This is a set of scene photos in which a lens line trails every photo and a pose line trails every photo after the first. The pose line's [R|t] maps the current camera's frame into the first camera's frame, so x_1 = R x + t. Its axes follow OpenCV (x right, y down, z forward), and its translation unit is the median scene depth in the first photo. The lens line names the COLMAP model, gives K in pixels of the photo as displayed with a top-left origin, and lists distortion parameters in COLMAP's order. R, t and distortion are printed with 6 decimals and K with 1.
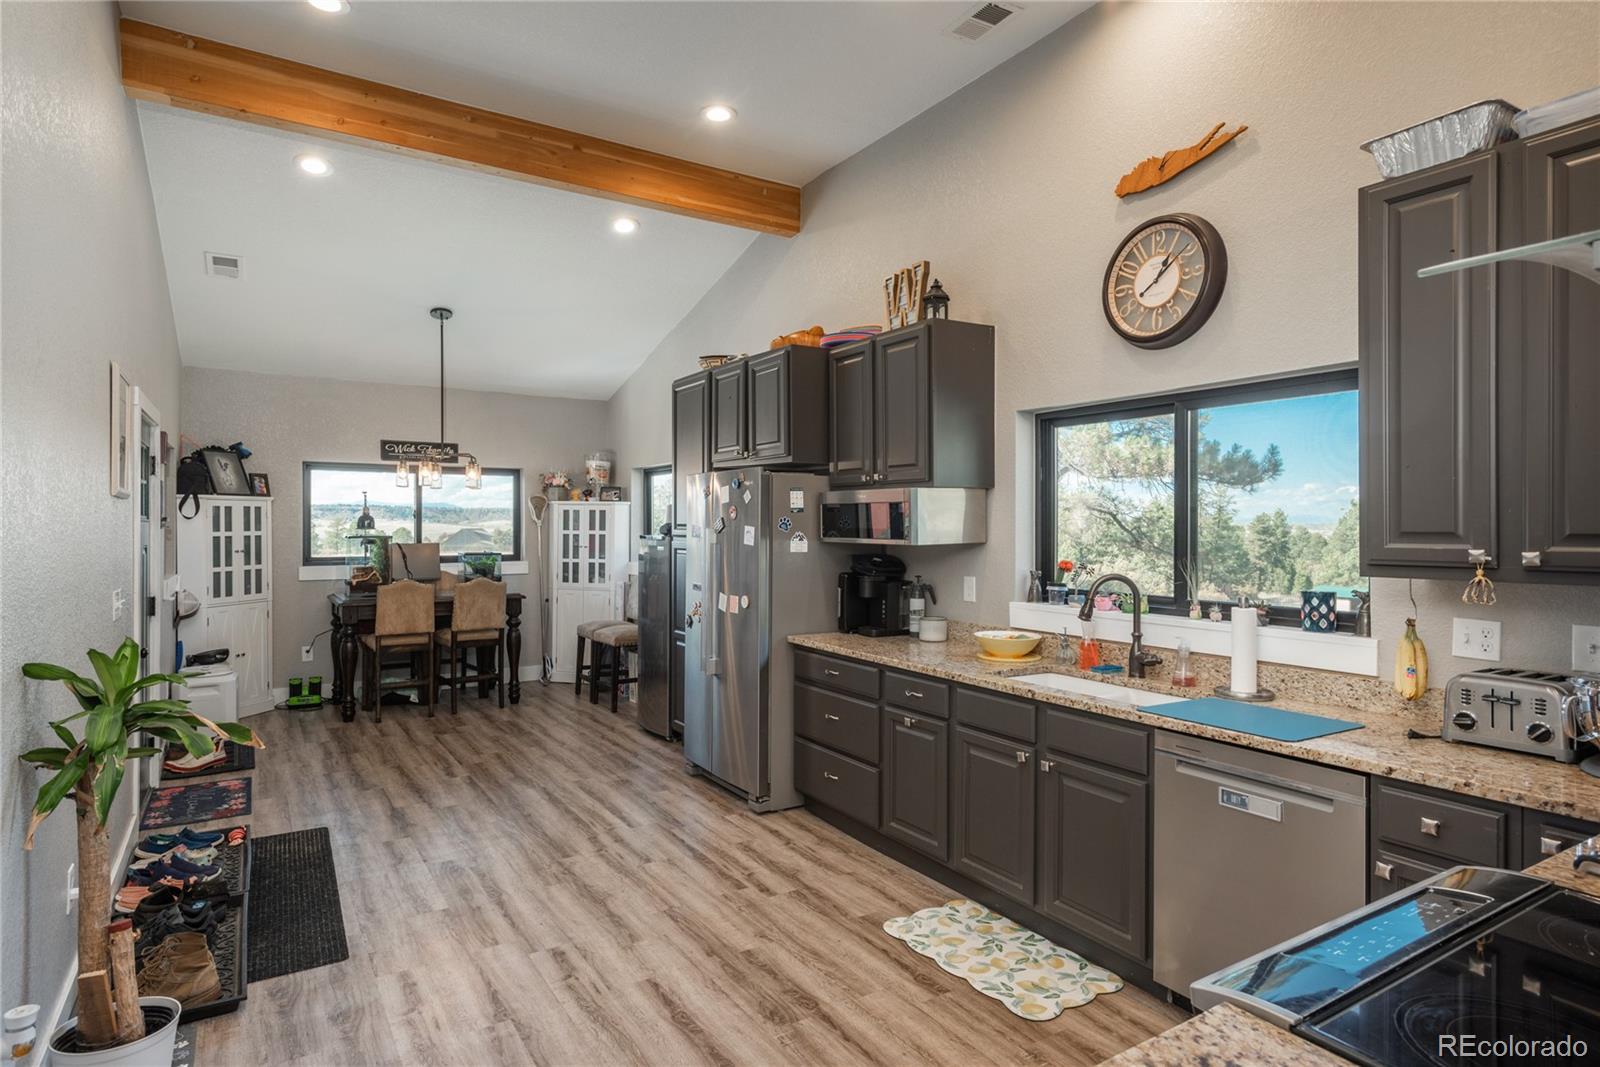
lens RADIAL K [[870.7, 0, 804.5], [0, 870.7, 530.0], [0, 0, 1]] dist [0.025849, -0.002125]
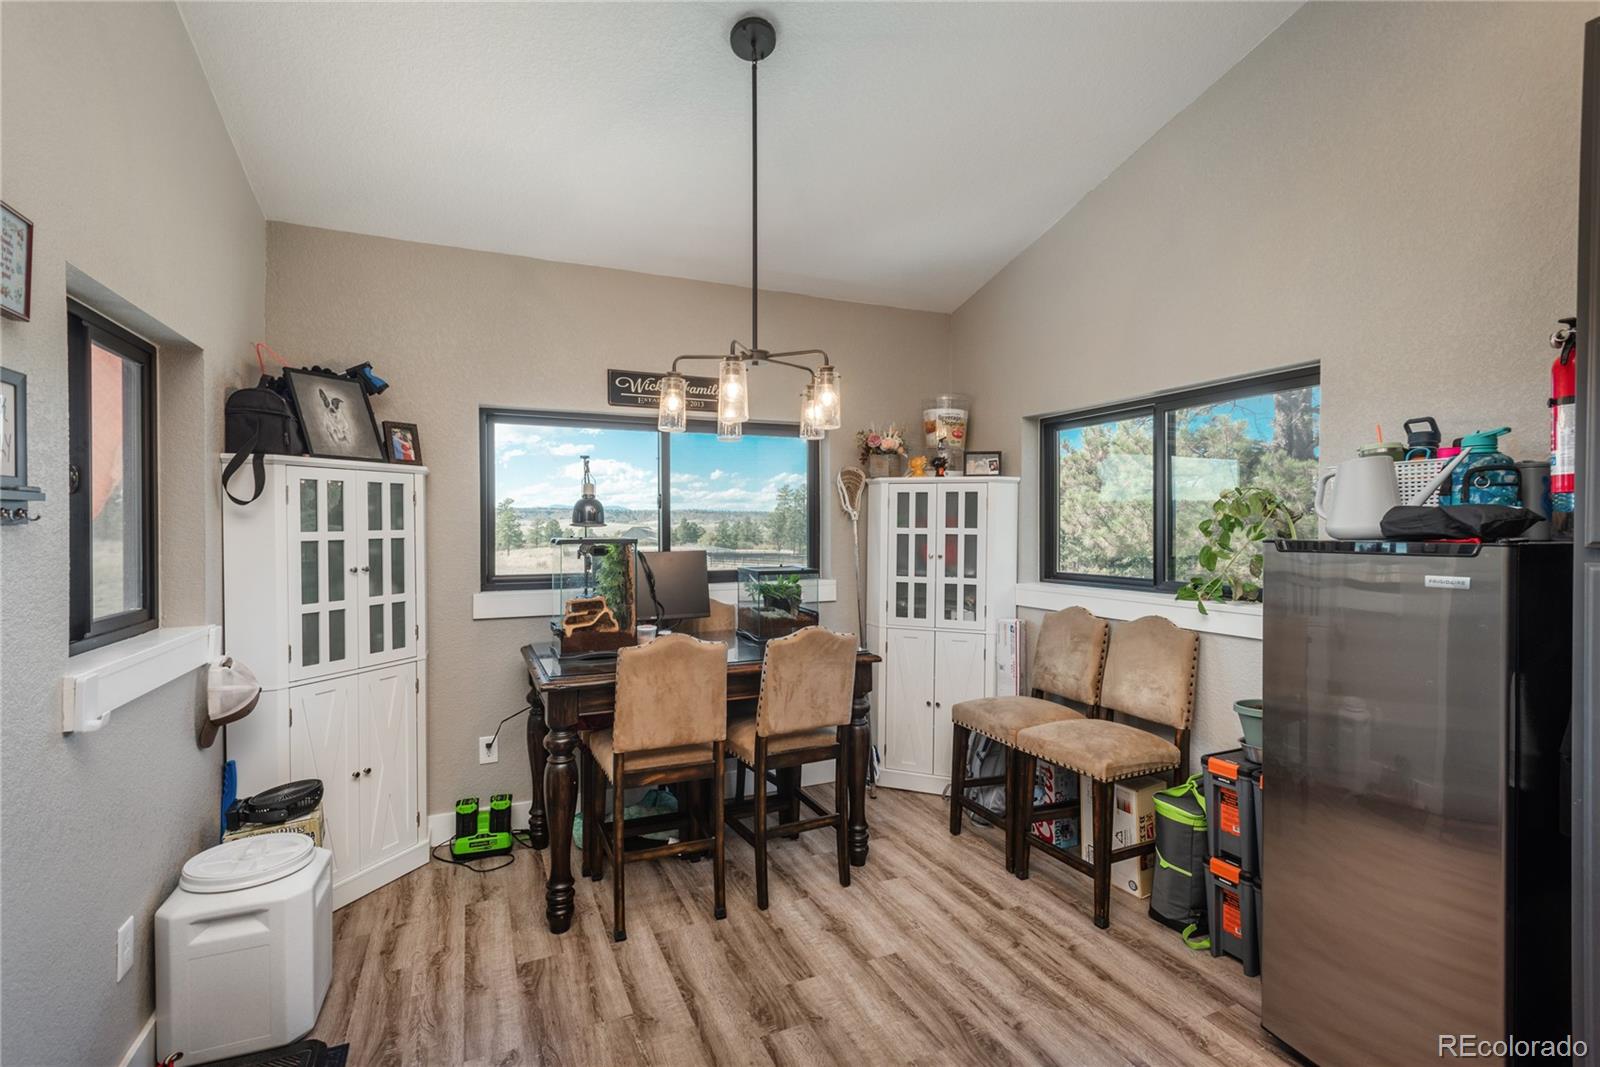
lens RADIAL K [[744.9, 0, 805.6], [0, 744.9, 532.1], [0, 0, 1]] dist [0.020056, -0.003398]
pose [[0.989529, -0.001480, -0.144324, -0.307071], [0.002353, 0.999980, 0.005885, 0.000367], [0.144313, -0.006163, 0.989513, 0.576326]]
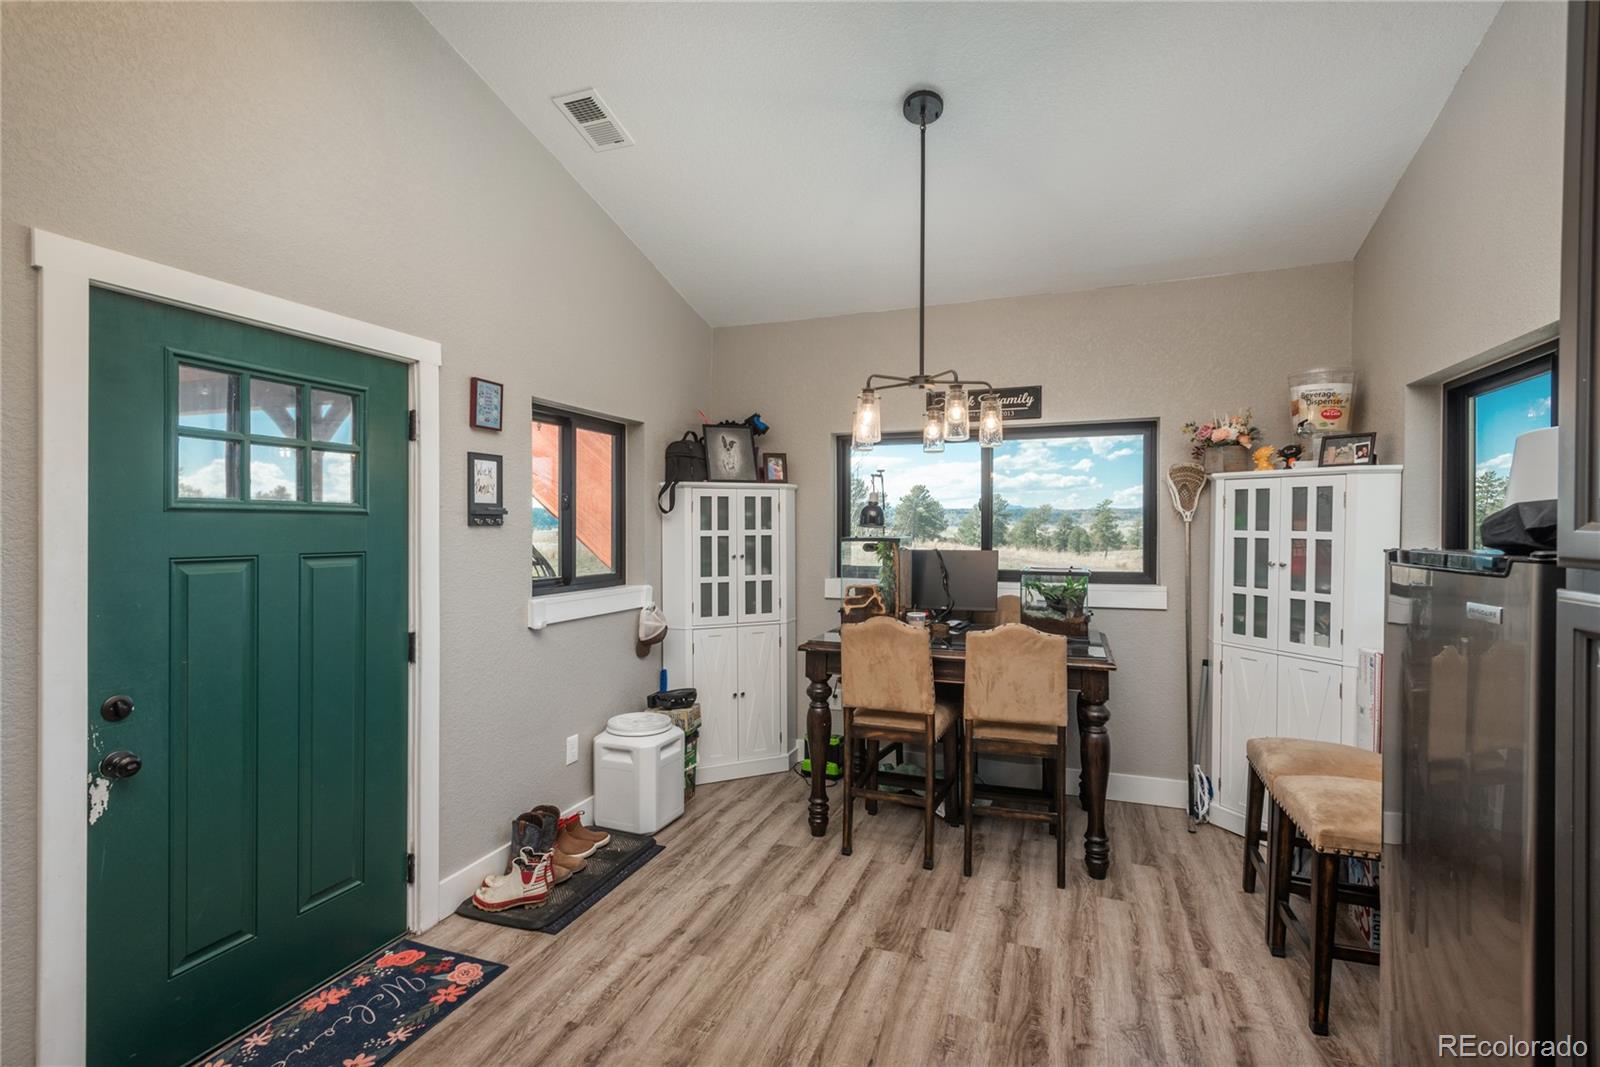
lens RADIAL K [[744.9, 0, 802.4], [0, 744.9, 530.7], [0, 0, 1]] dist [0.020056, -0.003398]
pose [[0.608945, 0.004584, -0.793199, -0.098469], [-0.002932, 0.999989, 0.003528, -0.000157], [0.793207, 0.000177, 0.608952, 0.622183]]
